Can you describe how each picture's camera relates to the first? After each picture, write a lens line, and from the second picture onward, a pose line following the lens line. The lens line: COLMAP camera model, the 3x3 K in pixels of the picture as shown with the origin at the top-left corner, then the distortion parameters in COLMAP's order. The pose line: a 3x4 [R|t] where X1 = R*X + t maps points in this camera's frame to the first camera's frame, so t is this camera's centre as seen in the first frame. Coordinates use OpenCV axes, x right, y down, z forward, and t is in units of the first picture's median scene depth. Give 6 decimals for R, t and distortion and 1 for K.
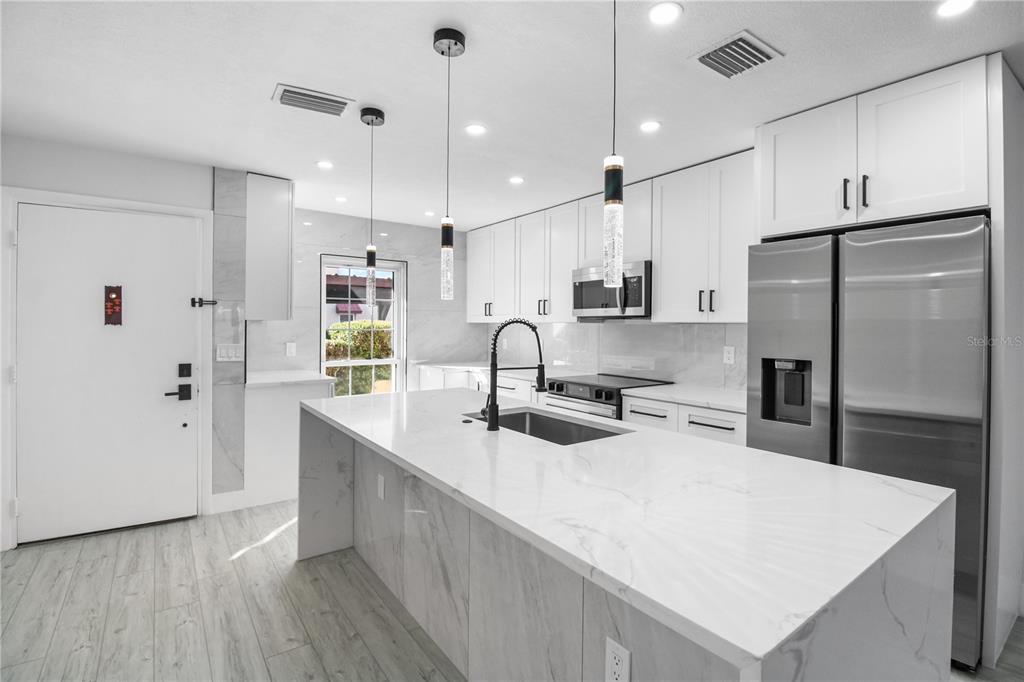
lens RADIAL K [[492.3, 0, 513.9], [0, 492.3, 328.6], [0, 0, 1]] dist [0.016078, -0.000195]
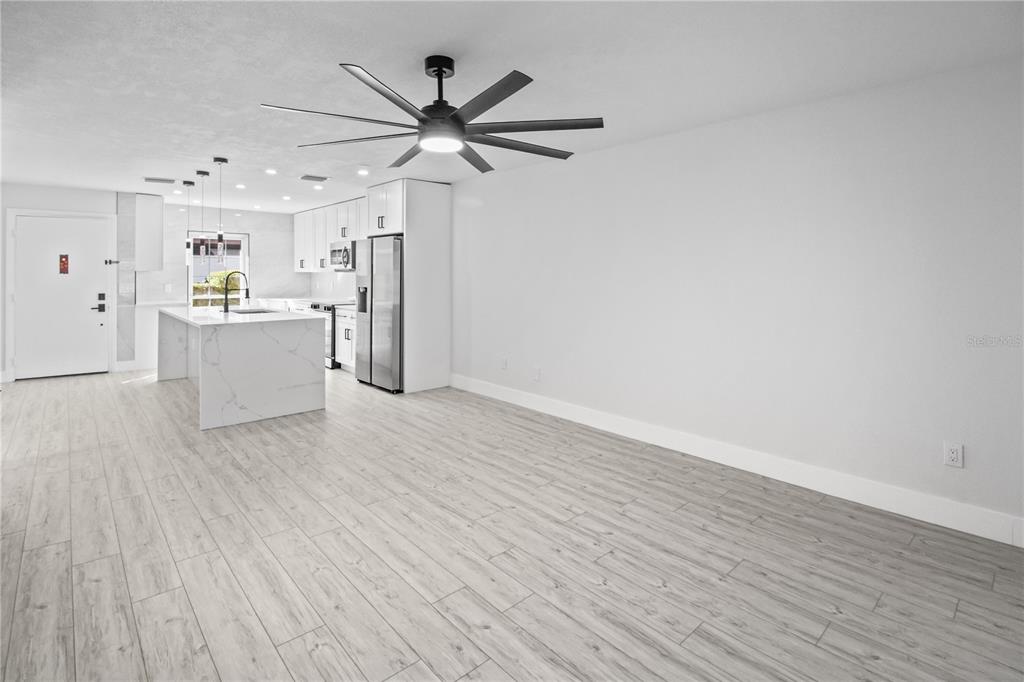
lens RADIAL K [[516.9, 0, 526.5], [0, 516.9, 278.6], [0, 0, 1]] dist [0.000269, 0.000000]
pose [[0.994696, -0.002305, 0.102830, 0.794785], [0.001797, 0.999986, 0.005032, 0.004333], [-0.102840, -0.004820, 0.994686, -1.201821]]
